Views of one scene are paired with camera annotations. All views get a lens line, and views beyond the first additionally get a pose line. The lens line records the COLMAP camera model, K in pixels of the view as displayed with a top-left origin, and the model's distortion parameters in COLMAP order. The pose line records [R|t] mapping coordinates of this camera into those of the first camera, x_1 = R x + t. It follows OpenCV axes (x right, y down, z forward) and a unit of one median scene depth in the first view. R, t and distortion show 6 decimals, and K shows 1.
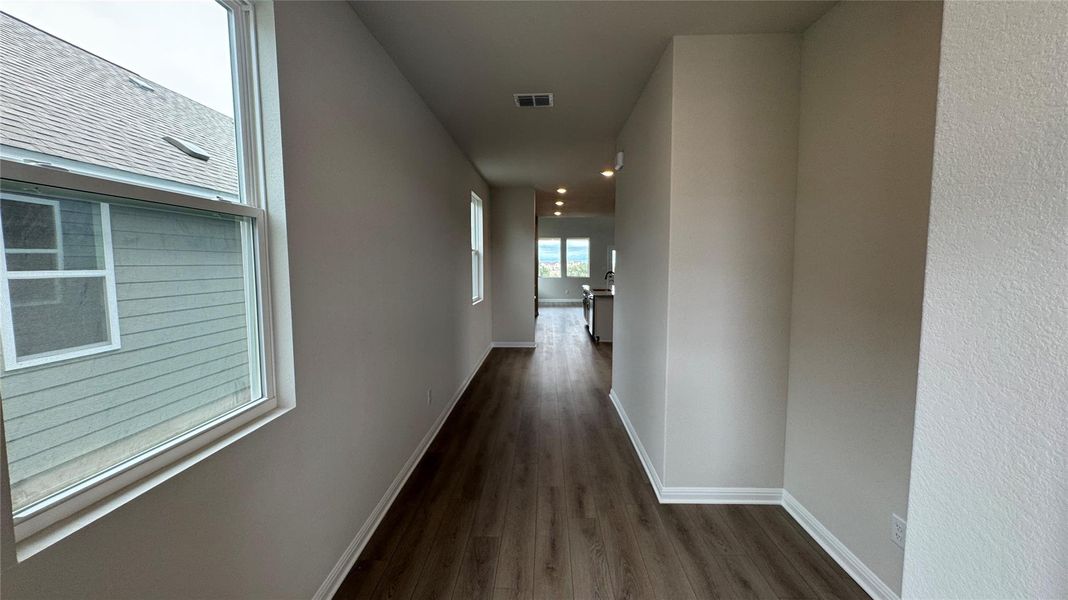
lens RADIAL K [[433.2, 0, 534.0], [0, 433.2, 300.0], [0, 0, 1]] dist [0.000783, 0.000155]
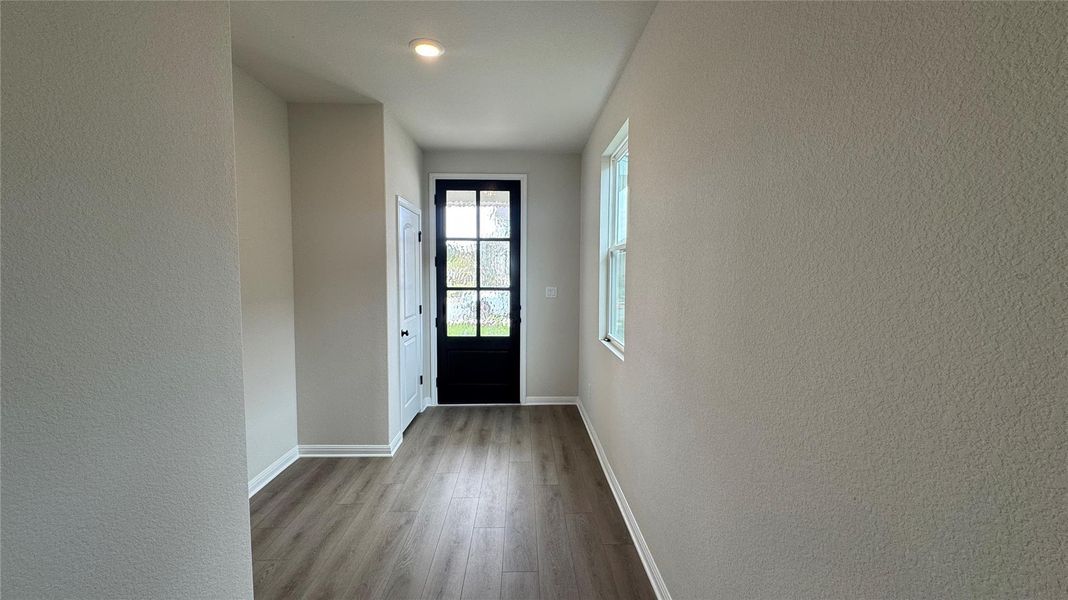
lens RADIAL K [[433.2, 0, 534.0], [0, 433.2, 300.0], [0, 0, 1]] dist [0.000783, 0.000155]
pose [[-0.998457, 0.005550, -0.055261, -0.098999], [-0.002967, 0.988242, 0.152868, -0.168261], [0.055459, 0.152796, -0.986700, 1.926455]]
